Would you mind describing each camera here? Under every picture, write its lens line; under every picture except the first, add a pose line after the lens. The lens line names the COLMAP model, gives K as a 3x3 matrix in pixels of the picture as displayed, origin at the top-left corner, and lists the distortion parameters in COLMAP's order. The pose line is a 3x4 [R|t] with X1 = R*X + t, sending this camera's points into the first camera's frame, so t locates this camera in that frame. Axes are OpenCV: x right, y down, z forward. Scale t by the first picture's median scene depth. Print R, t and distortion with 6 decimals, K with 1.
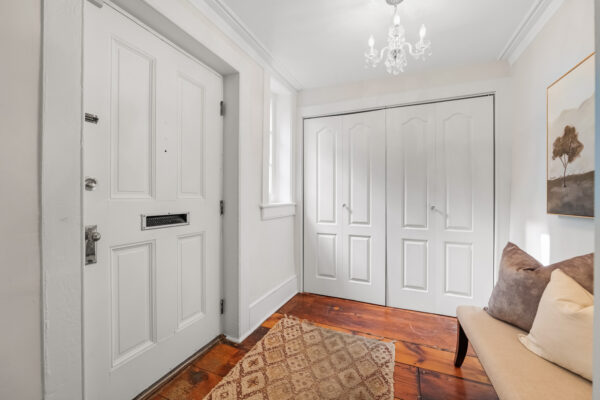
lens RADIAL K [[250.9, 0, 293.9], [0, 250.9, 200.9], [0, 0, 1]] dist [-0.012774, 0.000682]
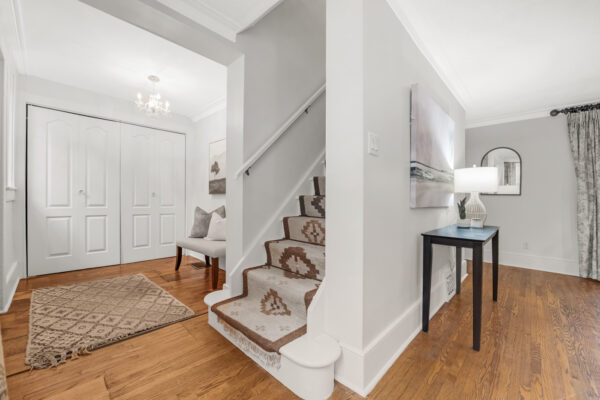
lens RADIAL K [[250.9, 0, 299.6], [0, 250.9, 200.8], [0, 0, 1]] dist [-0.012774, 0.000682]
pose [[0.355494, -0.002789, 0.934674, -0.711092], [-0.001523, 0.999992, 0.003563, 0.076295], [-0.934677, -0.002690, 0.355488, -0.526677]]
